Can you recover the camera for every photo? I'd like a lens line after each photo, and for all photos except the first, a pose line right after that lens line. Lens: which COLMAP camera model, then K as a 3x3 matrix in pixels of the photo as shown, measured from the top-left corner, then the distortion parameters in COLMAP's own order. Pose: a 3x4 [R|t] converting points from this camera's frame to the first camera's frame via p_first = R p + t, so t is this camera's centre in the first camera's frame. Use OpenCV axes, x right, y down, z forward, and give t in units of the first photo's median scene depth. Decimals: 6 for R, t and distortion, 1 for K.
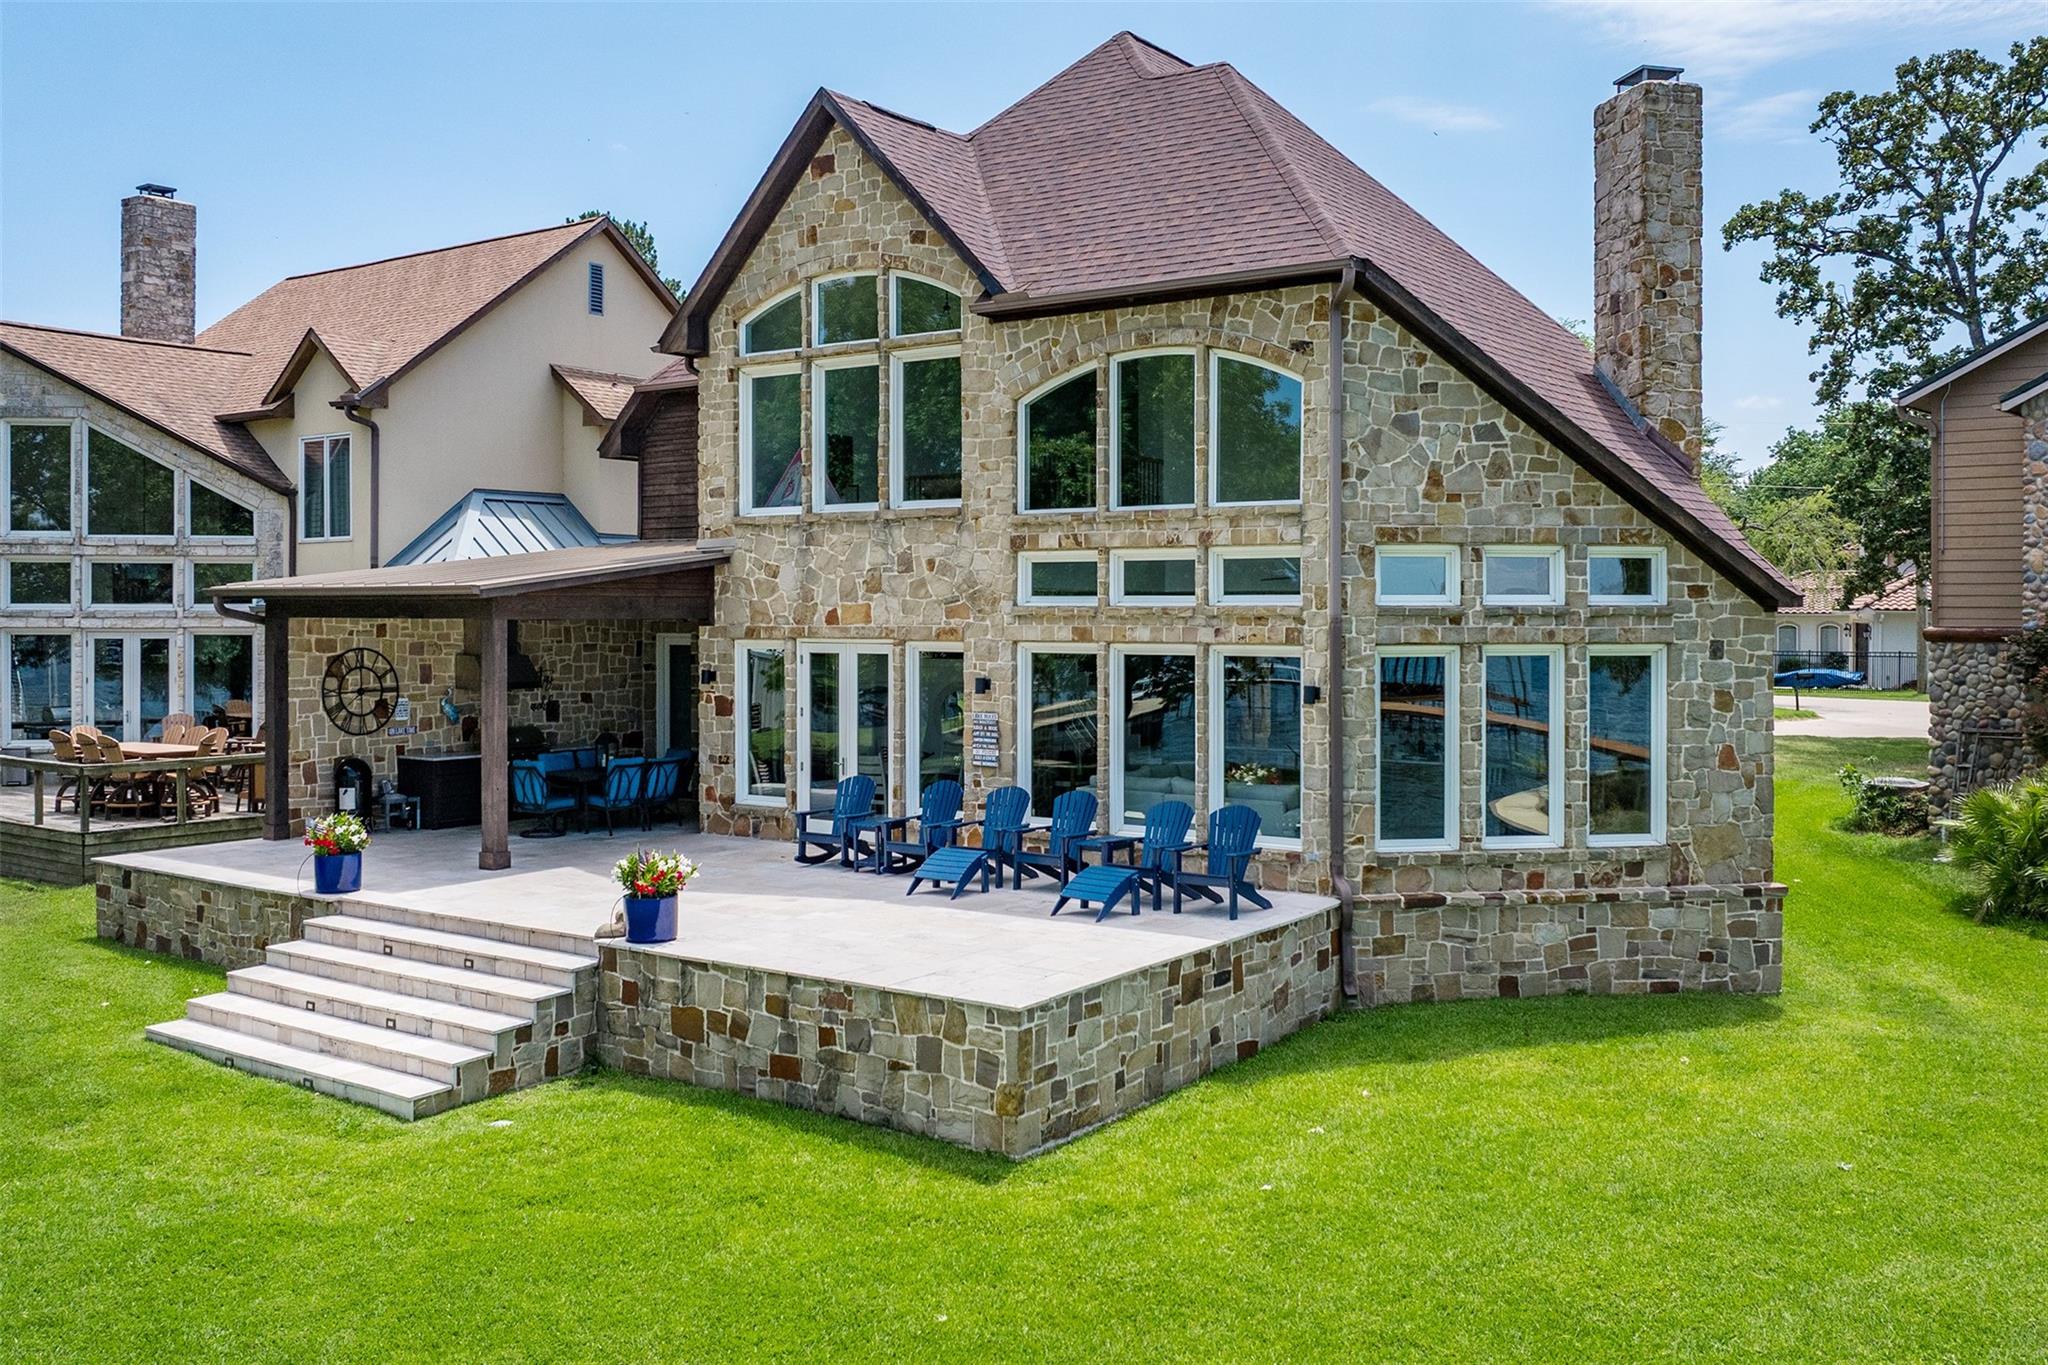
lens RADIAL K [[1644.6, 0, 1070.6], [0, 1644.6, 680.2], [0, 0, 1]] dist [-0.009703, -0.004709]
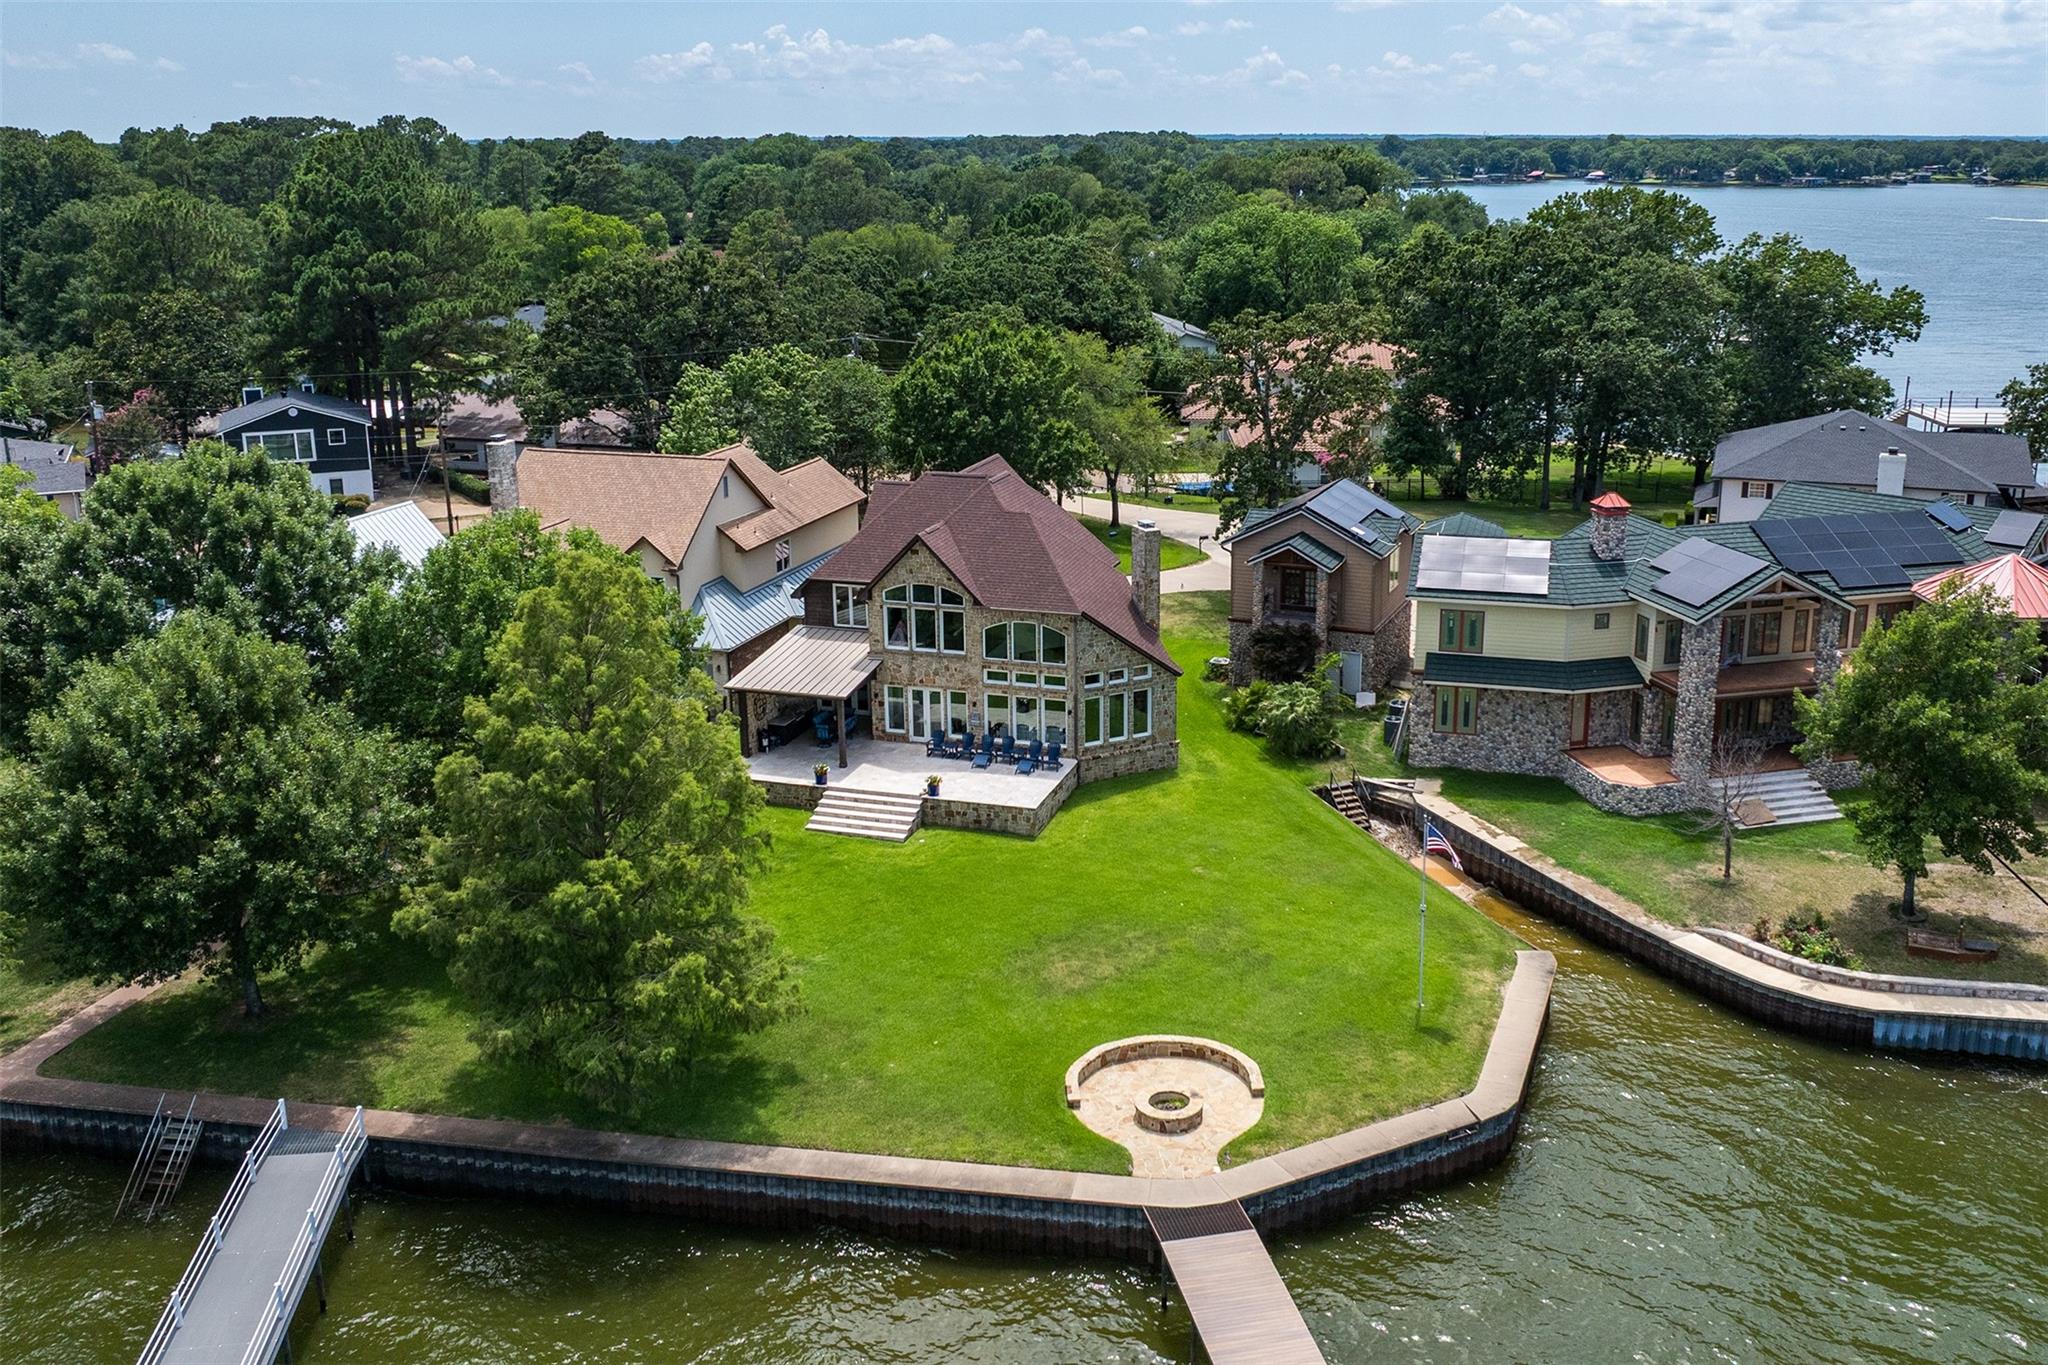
lens RADIAL K [[1644.6, 0, 1070.6], [0, 1644.6, 680.2], [0, 0, 1]] dist [-0.009703, -0.004709]
pose [[0.950101, -0.095398, 0.296998, -0.929547], [0.010325, 0.961186, 0.275709, -1.051838], [-0.311773, -0.258885, 0.914208, -2.383289]]
